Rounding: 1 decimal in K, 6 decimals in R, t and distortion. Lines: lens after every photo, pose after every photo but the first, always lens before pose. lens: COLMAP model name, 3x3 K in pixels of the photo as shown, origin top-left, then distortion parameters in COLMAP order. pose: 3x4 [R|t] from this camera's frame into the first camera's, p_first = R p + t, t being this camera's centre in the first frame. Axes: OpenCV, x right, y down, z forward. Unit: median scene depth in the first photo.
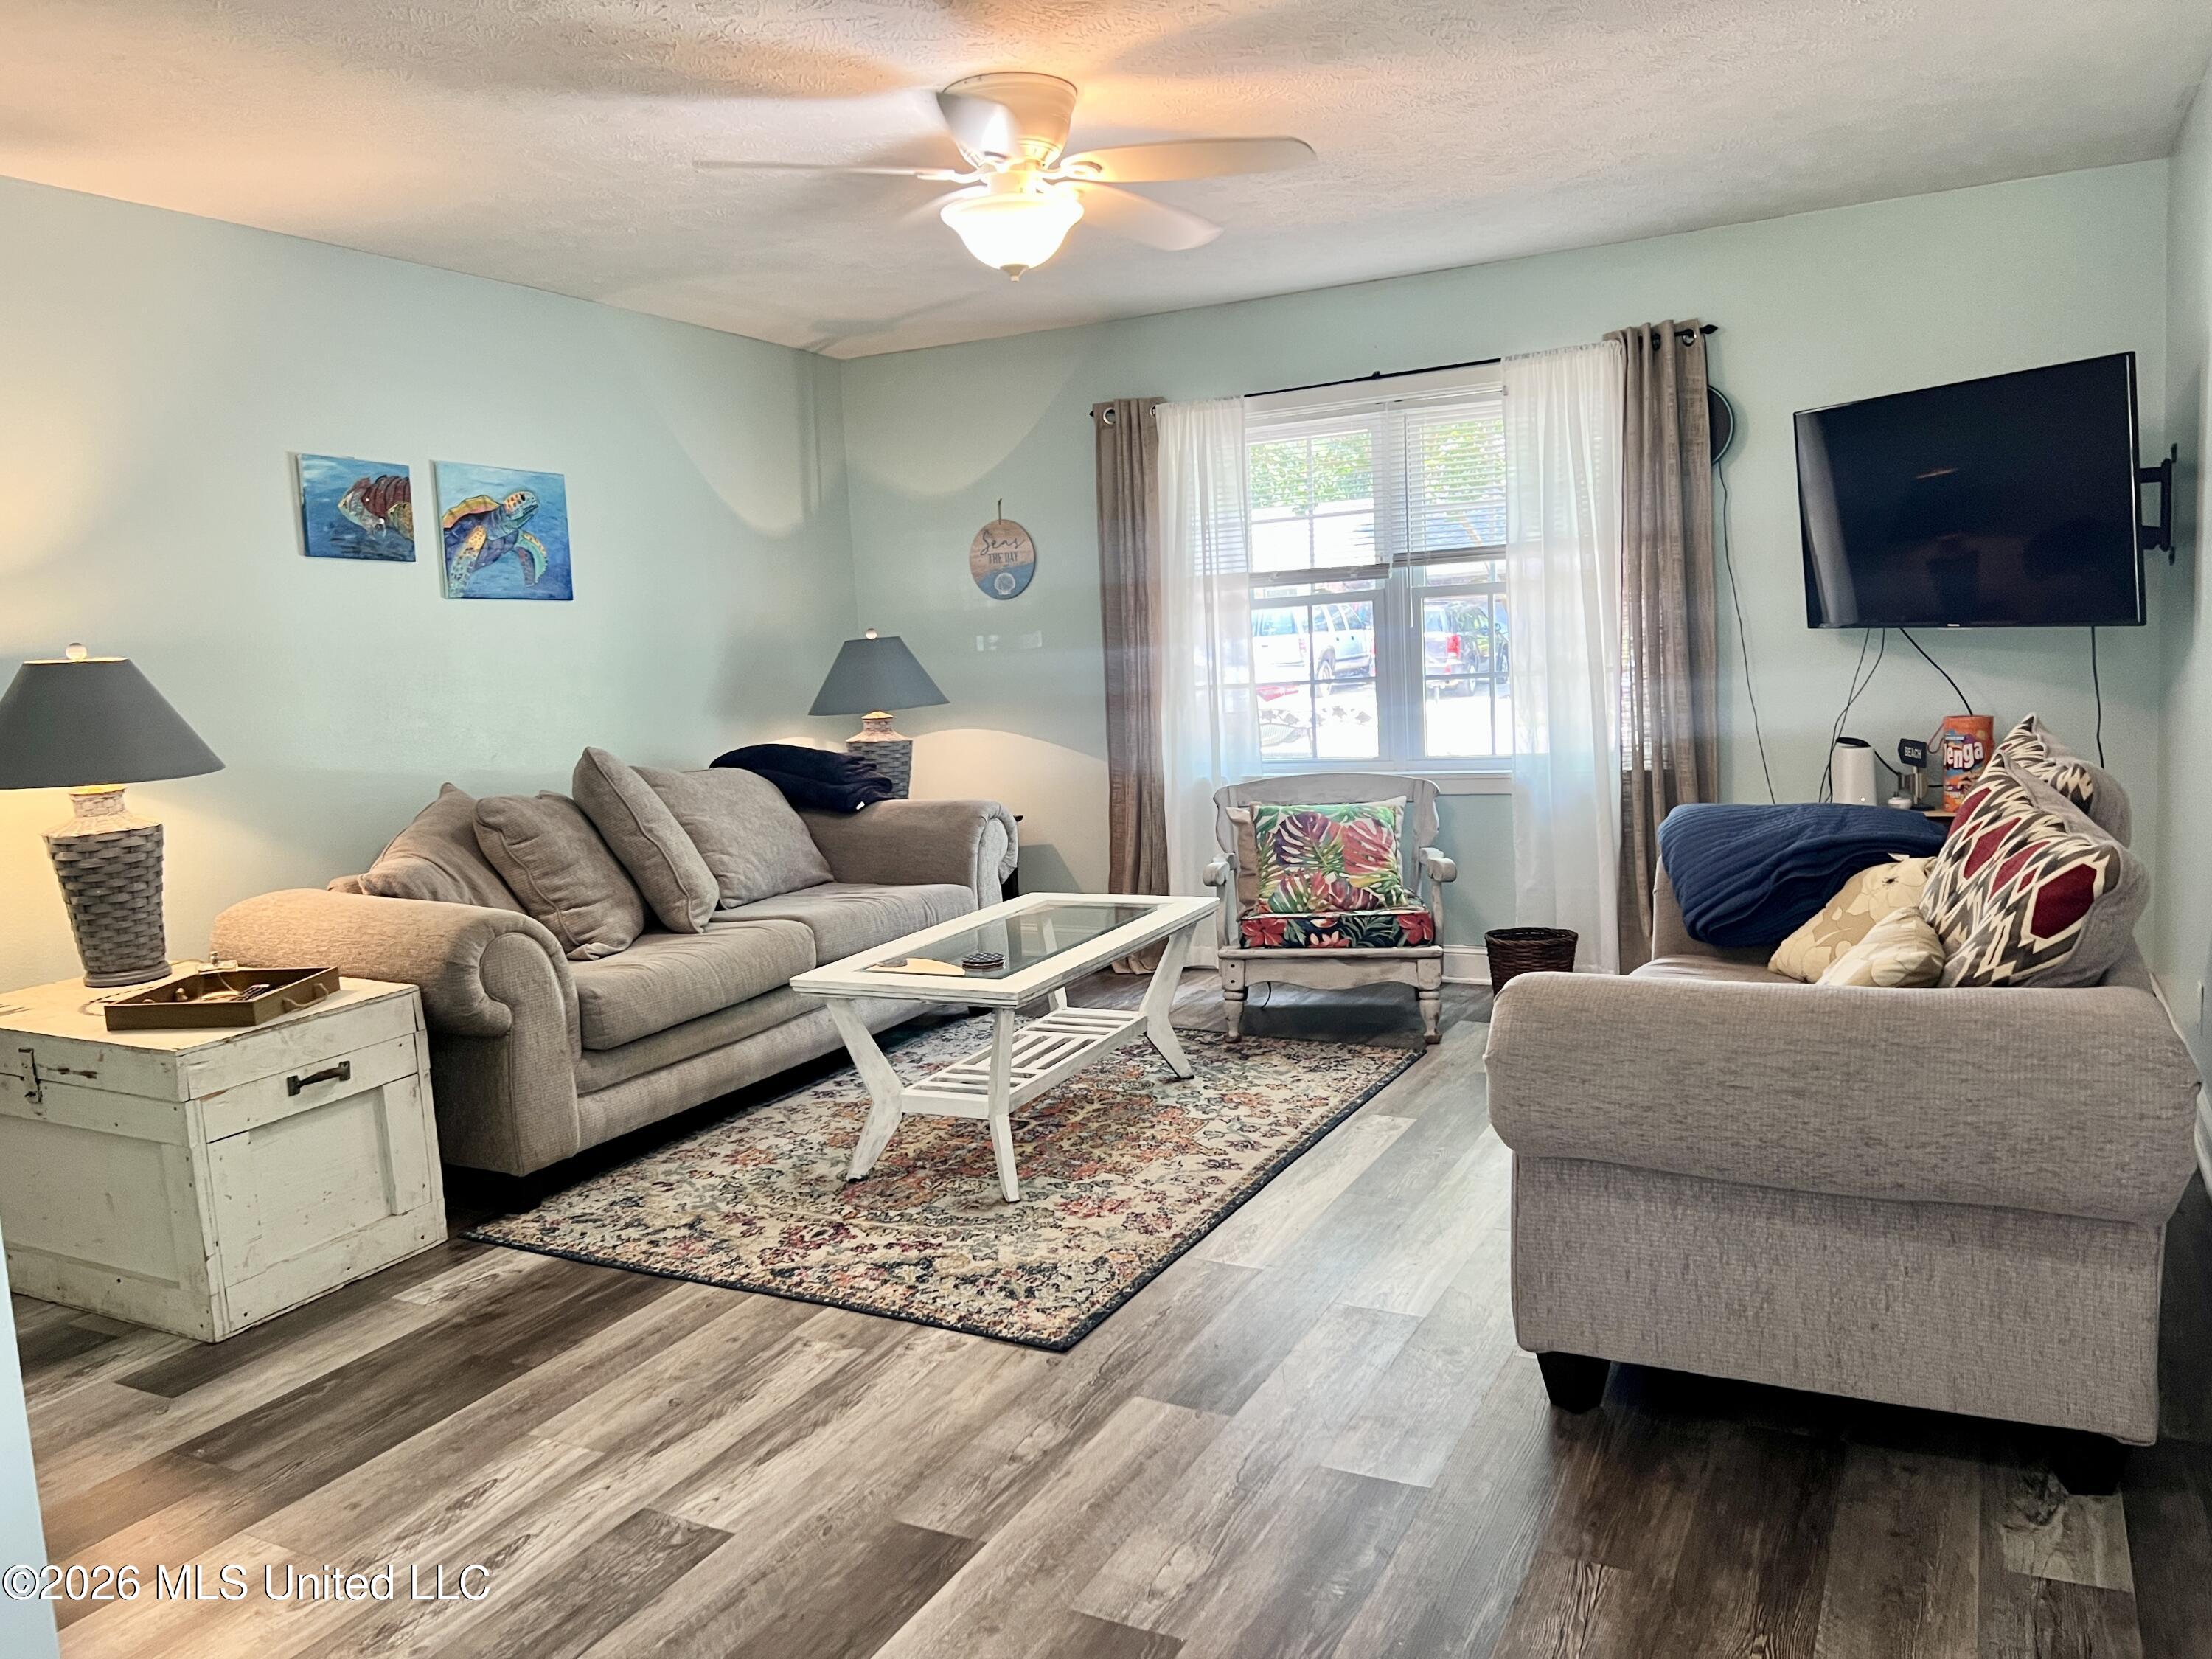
lens RADIAL K [[1662.0, 0, 1093.9], [0, 1662.0, 843.3], [0, 0, 1]] dist [0.050774, -0.058046]
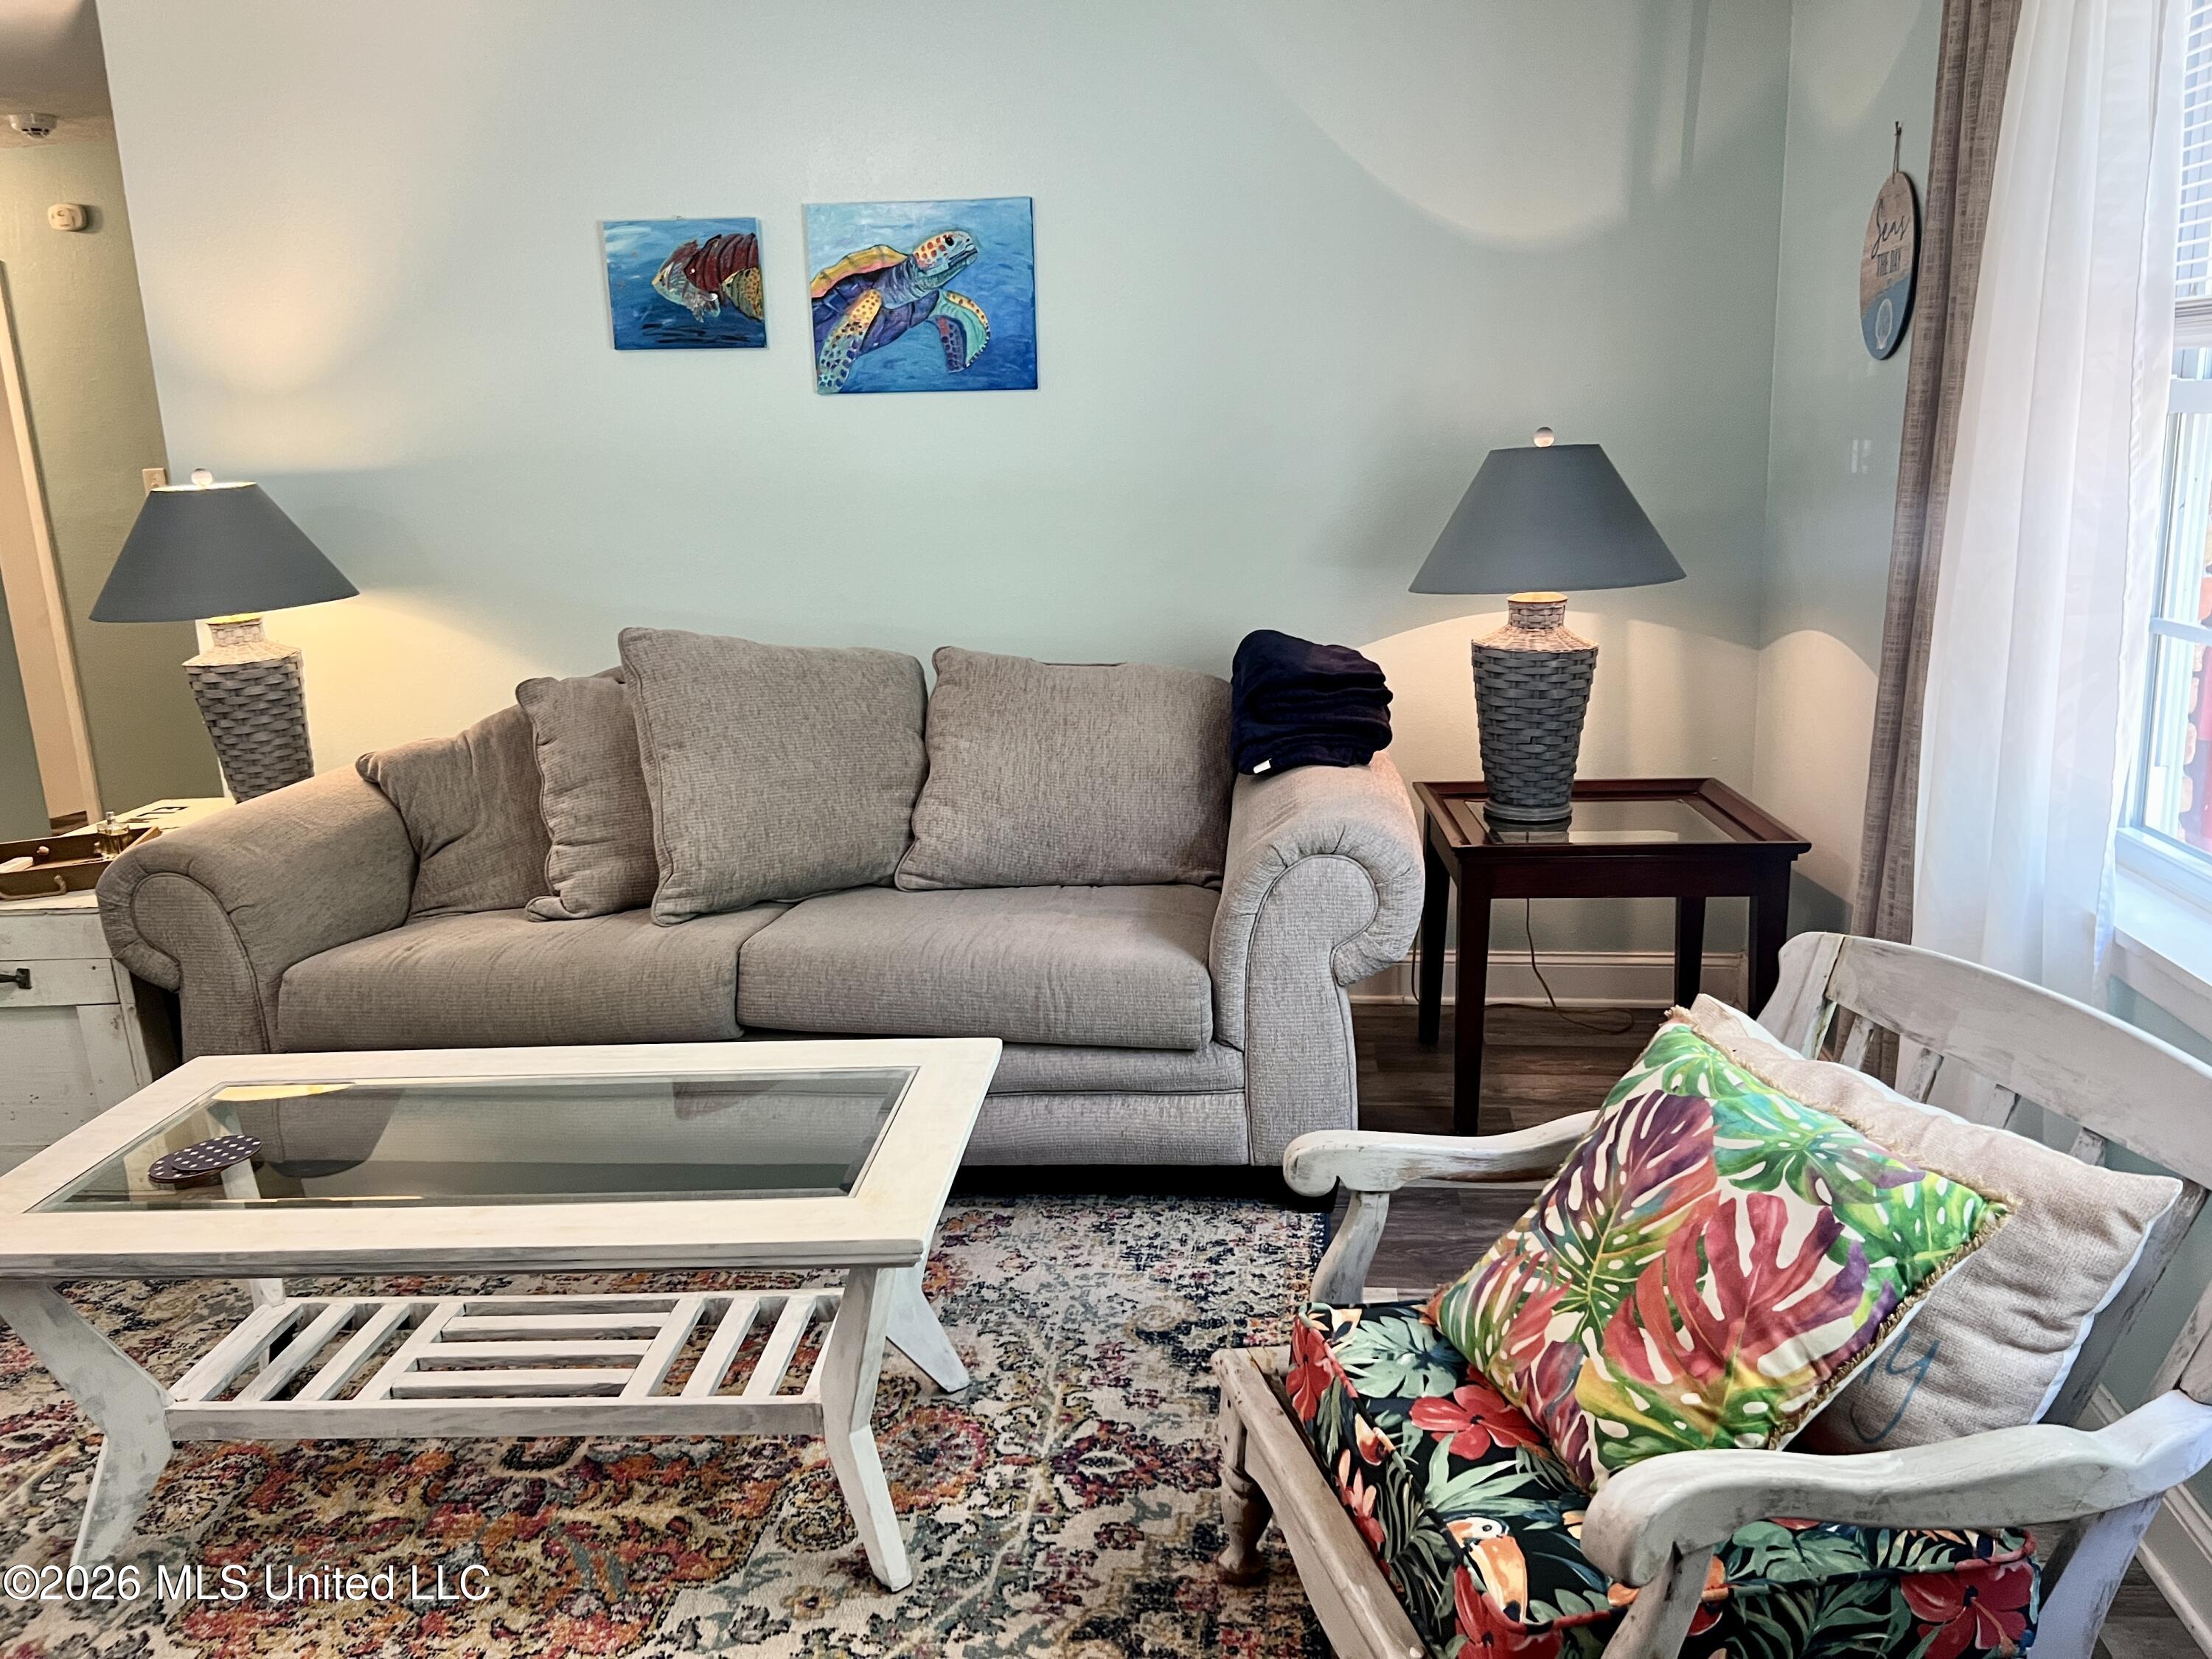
lens RADIAL K [[1662.0, 0, 1120.2], [0, 1662.0, 825.0], [0, 0, 1]] dist [0.050774, -0.058046]
pose [[0.375151, 0.252201, -0.891996, 0.449888], [-0.093064, 0.967662, 0.234455, -0.169601], [0.922280, -0.004944, 0.386490, 0.956842]]
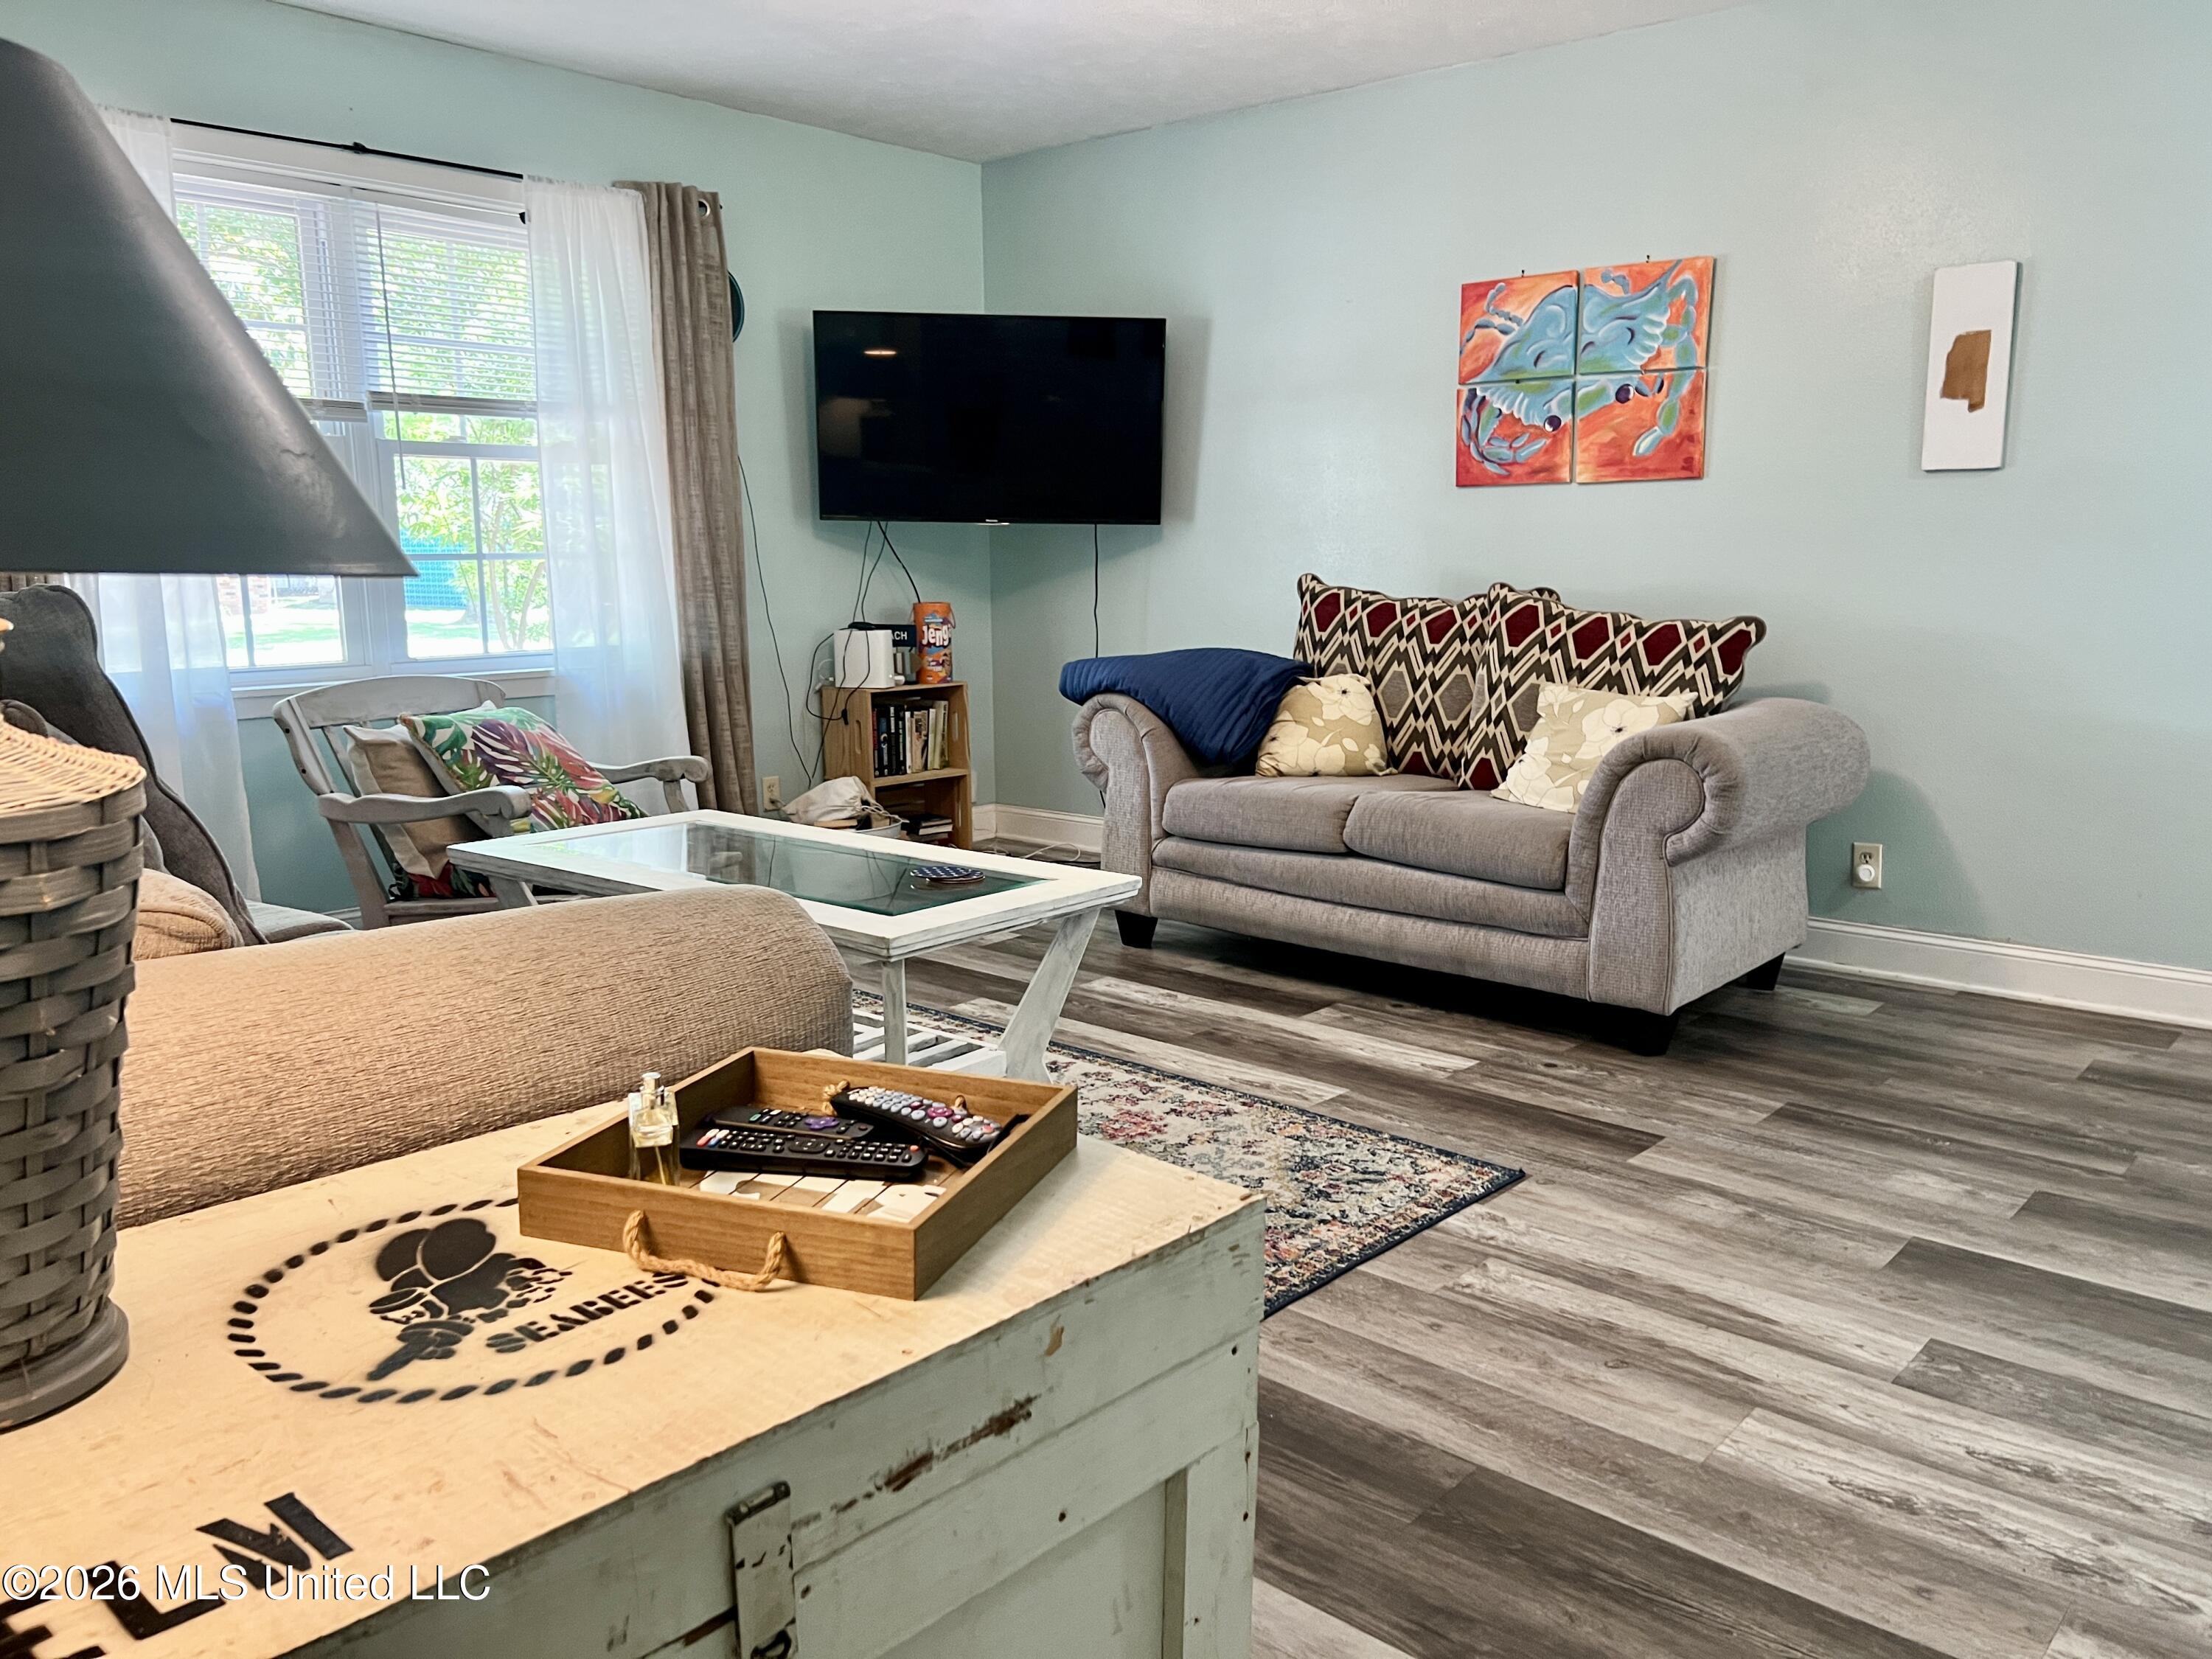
lens RADIAL K [[1662.0, 0, 1104.7], [0, 1662.0, 848.2], [0, 0, 1]] dist [0.050774, -0.058046]
pose [[0.235168, -0.120434, 0.964465, -0.681380], [0.114054, 0.988857, 0.095669, -0.002318], [-0.965240, 0.087503, 0.246284, 0.676151]]
